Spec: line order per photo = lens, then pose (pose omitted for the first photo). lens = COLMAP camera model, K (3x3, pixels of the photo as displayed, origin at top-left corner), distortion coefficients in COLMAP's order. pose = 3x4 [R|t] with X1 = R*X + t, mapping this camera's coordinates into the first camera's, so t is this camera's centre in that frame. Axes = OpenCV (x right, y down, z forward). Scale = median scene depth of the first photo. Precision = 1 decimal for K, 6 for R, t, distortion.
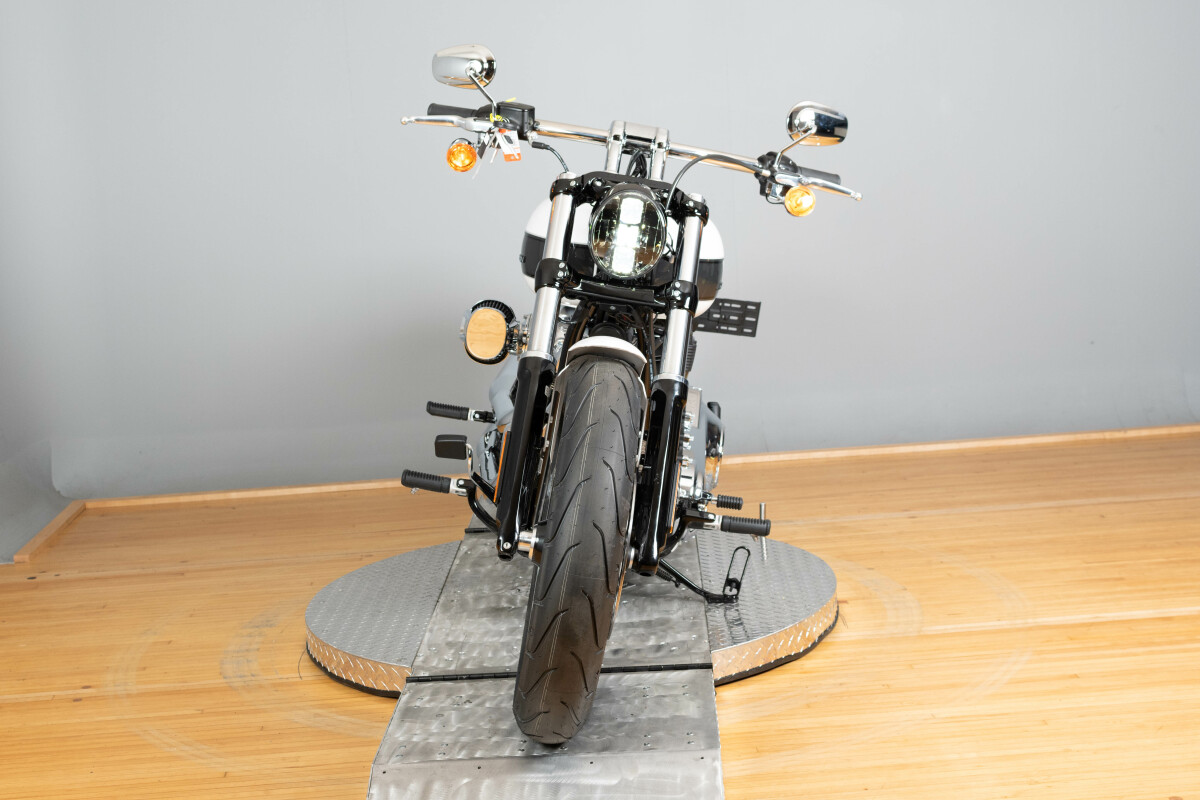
lens RADIAL K [[1796.4, 0, 597.4], [0, 1796.4, 396.6], [0, 0, 1]] dist [0.023977, 0.000000]
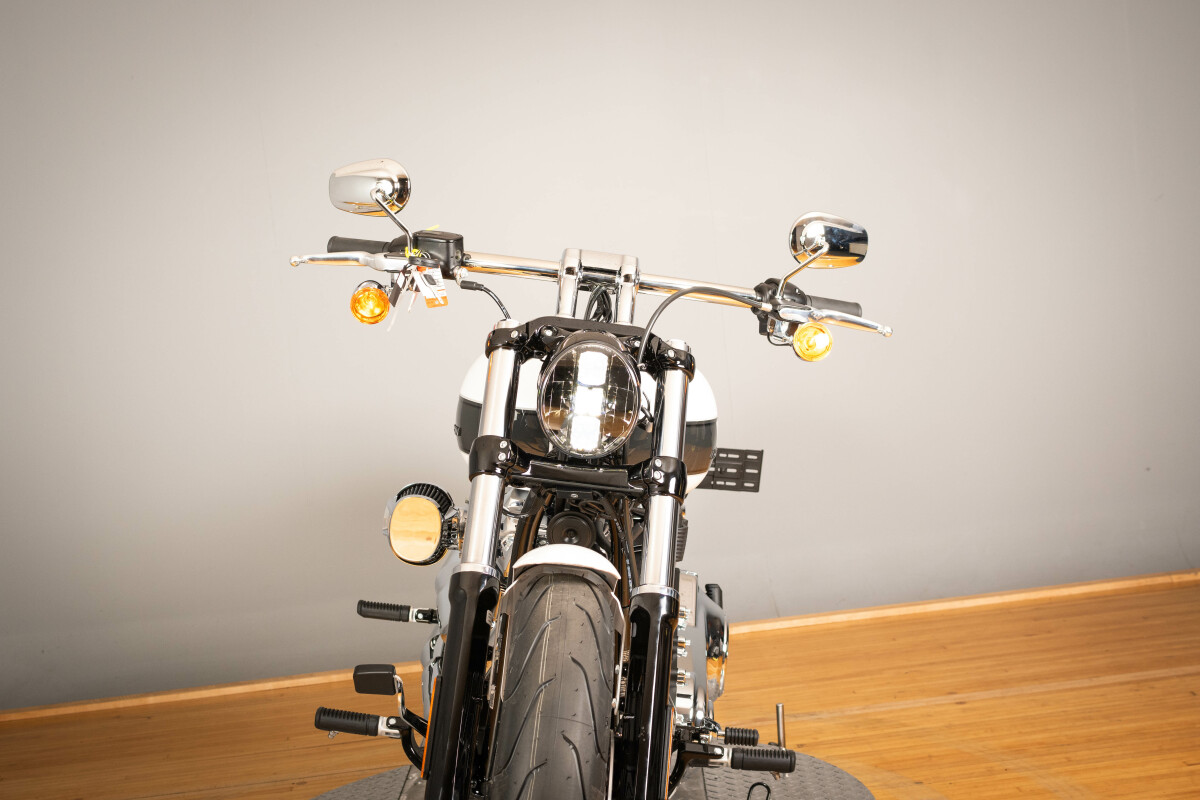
lens RADIAL K [[1796.4, 0, 599.0], [0, 1796.4, 399.9], [0, 0, 1]] dist [0.023977, 0.000000]
pose [[0.998886, -0.046839, 0.005741, 0.014972], [0.047090, 0.997271, -0.056859, -0.041900], [-0.003062, 0.057066, 0.998366, 0.221335]]
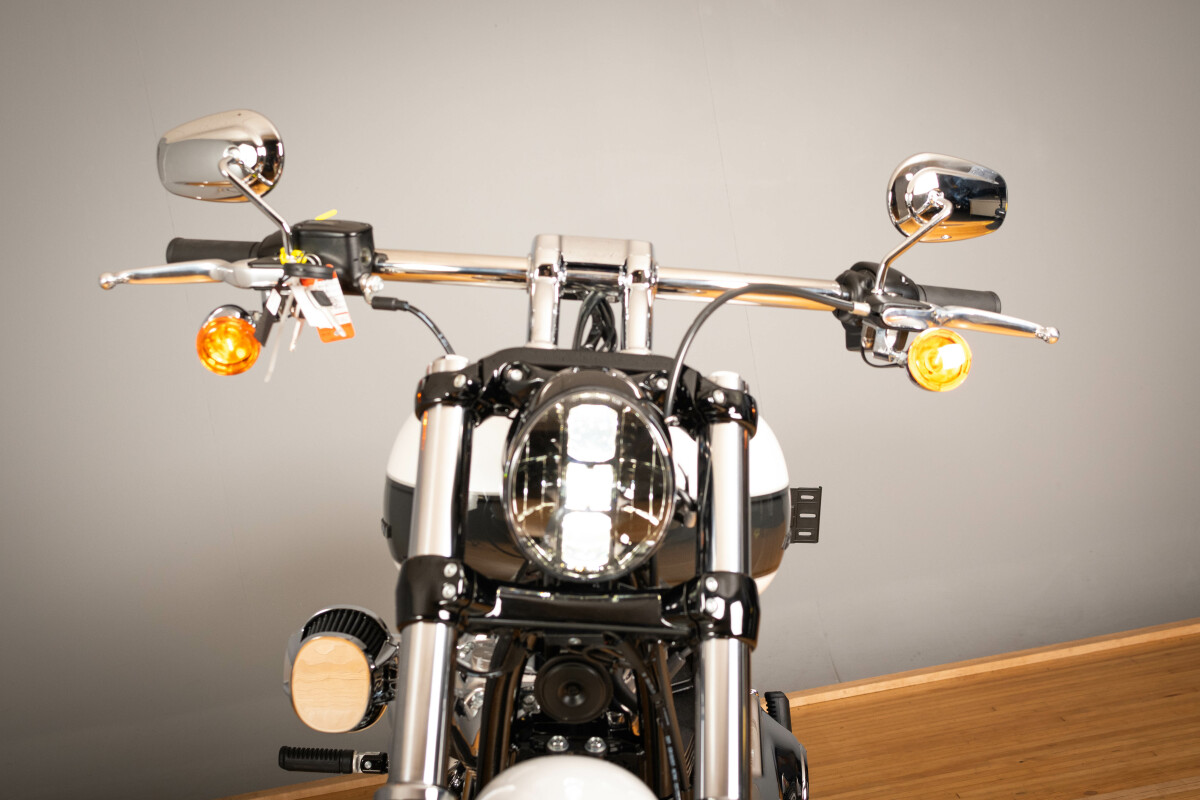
lens RADIAL K [[1796.4, 0, 603.0], [0, 1796.4, 397.1], [0, 0, 1]] dist [0.023977, 0.000000]
pose [[0.994083, -0.108073, 0.010896, 0.015926], [0.108481, 0.992892, -0.048961, -0.080031], [-0.005527, 0.049853, 0.998741, 0.490370]]
